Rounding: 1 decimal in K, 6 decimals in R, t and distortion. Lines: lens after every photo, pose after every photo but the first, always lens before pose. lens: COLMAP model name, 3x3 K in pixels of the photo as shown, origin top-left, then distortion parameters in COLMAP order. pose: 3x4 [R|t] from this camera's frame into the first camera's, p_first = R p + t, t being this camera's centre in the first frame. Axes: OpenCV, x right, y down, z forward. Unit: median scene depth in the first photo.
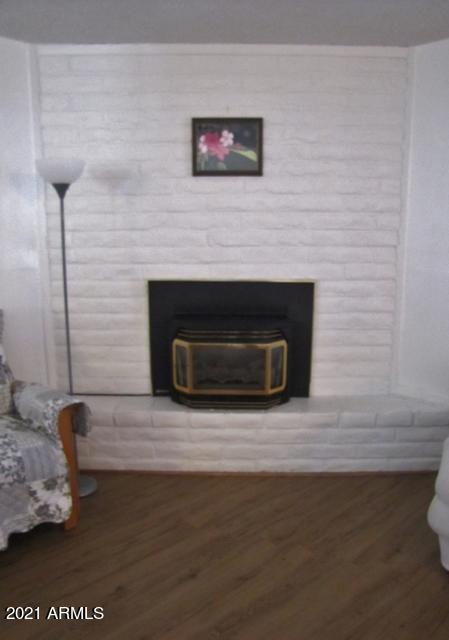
lens RADIAL K [[527.4, 0, 224.8], [0, 527.4, 330.2], [0, 0, 1]] dist [-0.069274, 0.001973]
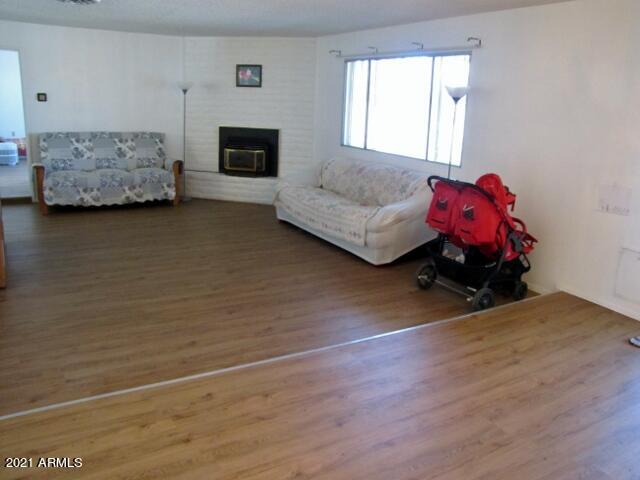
lens RADIAL K [[536.5, 0, 332.3], [0, 536.5, 236.3], [0, 0, 1]] dist [-0.169148, 0.132462]
pose [[0.973401, 0.095035, -0.208467, 1.029039], [-0.087570, 0.995152, 0.044773, 0.290601], [0.211711, -0.025327, 0.977004, -1.491268]]
